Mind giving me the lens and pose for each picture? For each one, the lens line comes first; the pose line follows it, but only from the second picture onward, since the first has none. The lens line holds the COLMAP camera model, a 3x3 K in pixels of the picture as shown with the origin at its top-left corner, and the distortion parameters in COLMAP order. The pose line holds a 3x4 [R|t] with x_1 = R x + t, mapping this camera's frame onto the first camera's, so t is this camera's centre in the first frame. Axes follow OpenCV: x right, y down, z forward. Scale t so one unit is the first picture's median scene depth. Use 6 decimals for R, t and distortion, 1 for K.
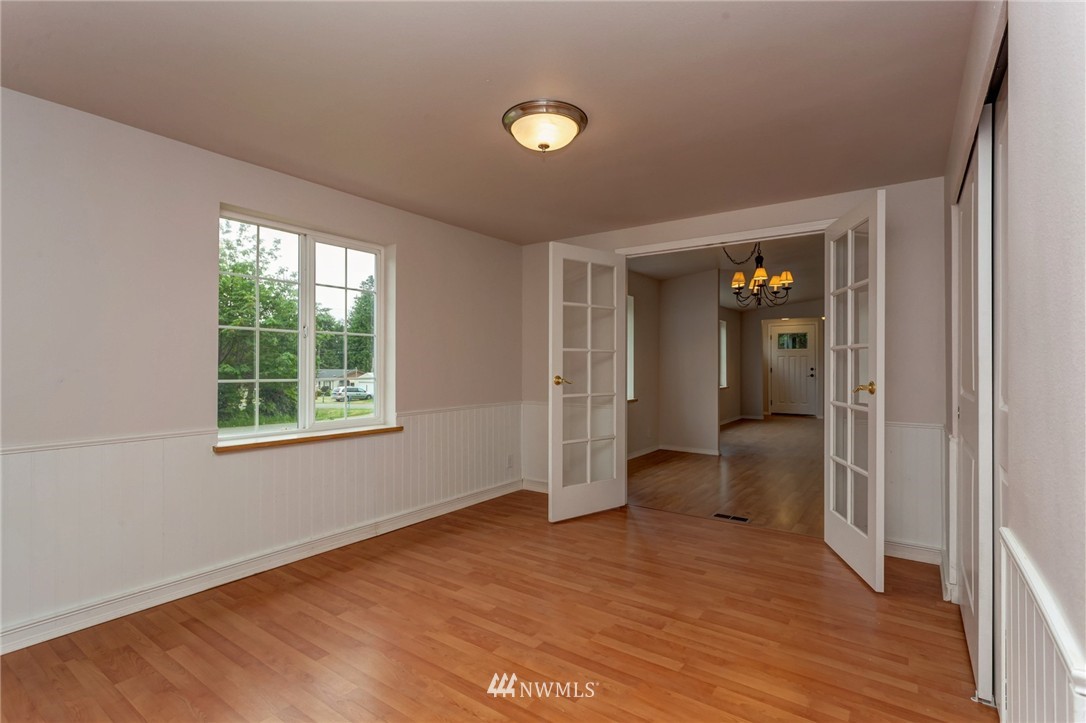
lens RADIAL K [[514.8, 0, 543.0], [0, 514.8, 361.5], [0, 0, 1]] dist [-0.001168, 0.000893]
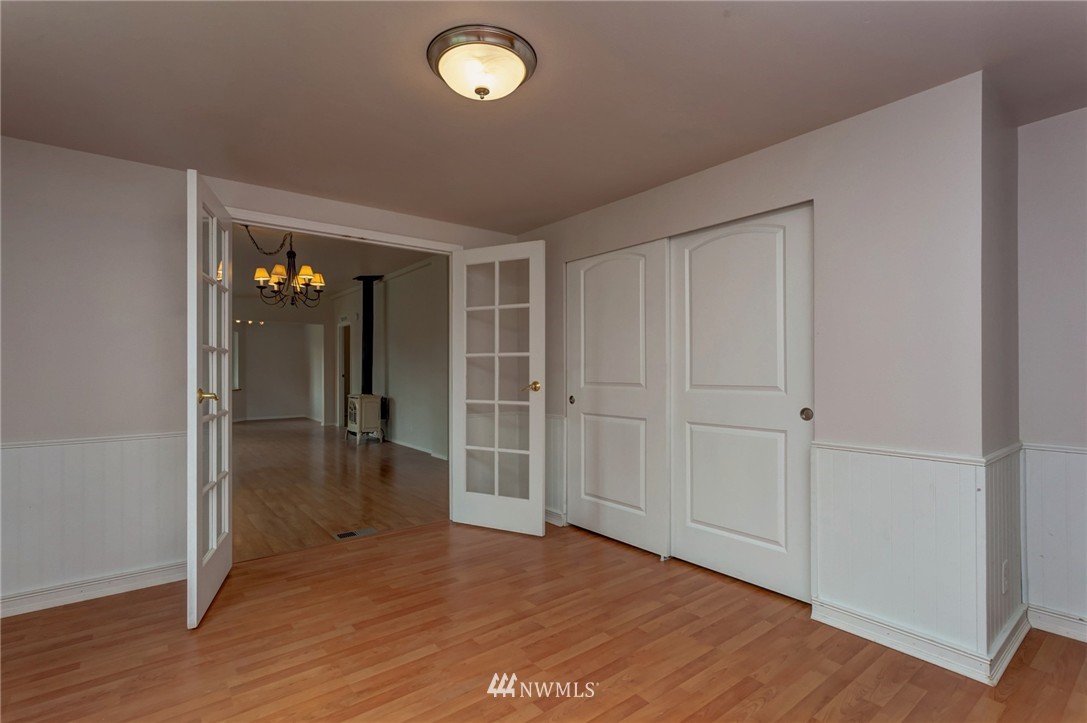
lens RADIAL K [[515.2, 0, 543.5], [0, 515.2, 361.5], [0, 0, 1]] dist [-0.001168, 0.000893]
pose [[0.287110, 0.004740, 0.957886, -0.561712], [-0.001689, 0.999989, -0.004442, -0.007543], [-0.957896, -0.000343, 0.287114, 0.515511]]
